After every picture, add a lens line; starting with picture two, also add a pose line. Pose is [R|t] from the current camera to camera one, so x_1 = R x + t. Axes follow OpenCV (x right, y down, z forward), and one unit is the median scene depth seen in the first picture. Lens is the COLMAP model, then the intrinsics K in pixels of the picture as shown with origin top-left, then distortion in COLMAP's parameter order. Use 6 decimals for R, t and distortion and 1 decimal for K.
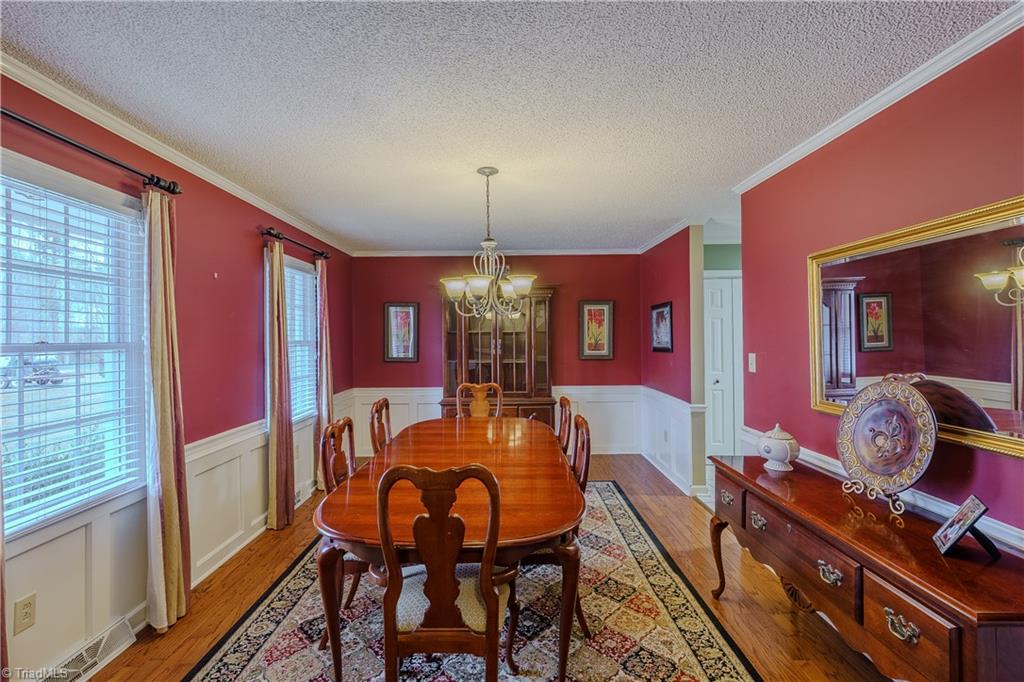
lens RADIAL K [[487.5, 0, 514.6], [0, 487.5, 334.3], [0, 0, 1]] dist [-0.000017, -0.000076]
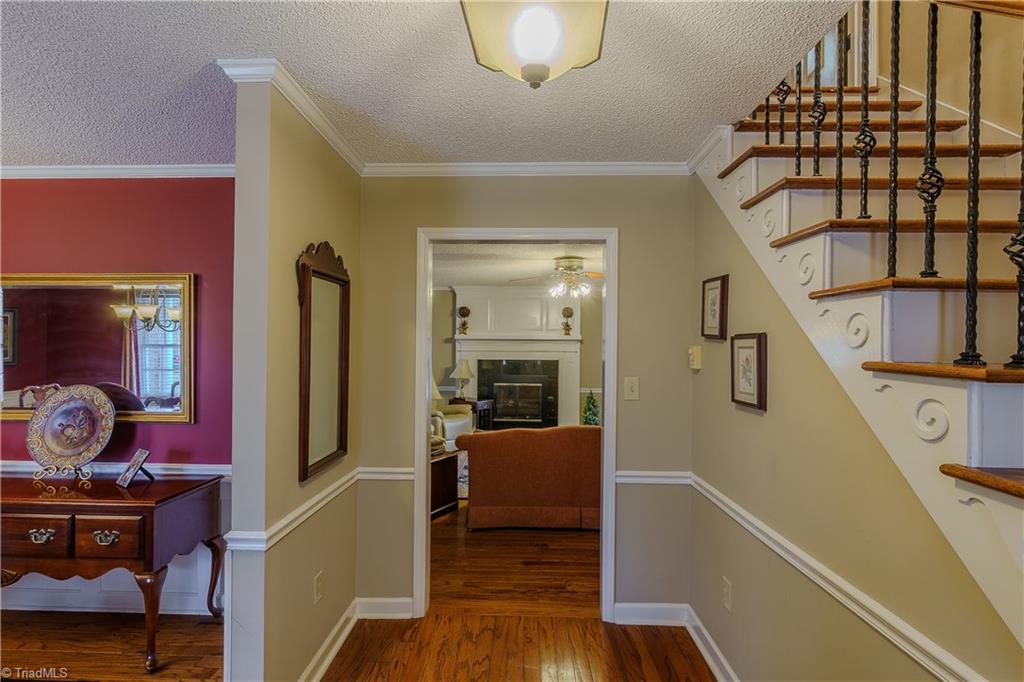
lens RADIAL K [[480.8, 0, 512.0], [0, 480.8, 341.0], [0, 0, 1]] dist [-0.020088, -0.000511]
pose [[0.055141, 0.028495, 0.998072, -0.521323], [-0.009628, 0.999561, -0.028006, -0.001718], [-0.998432, -0.008065, 0.055391, -0.297480]]
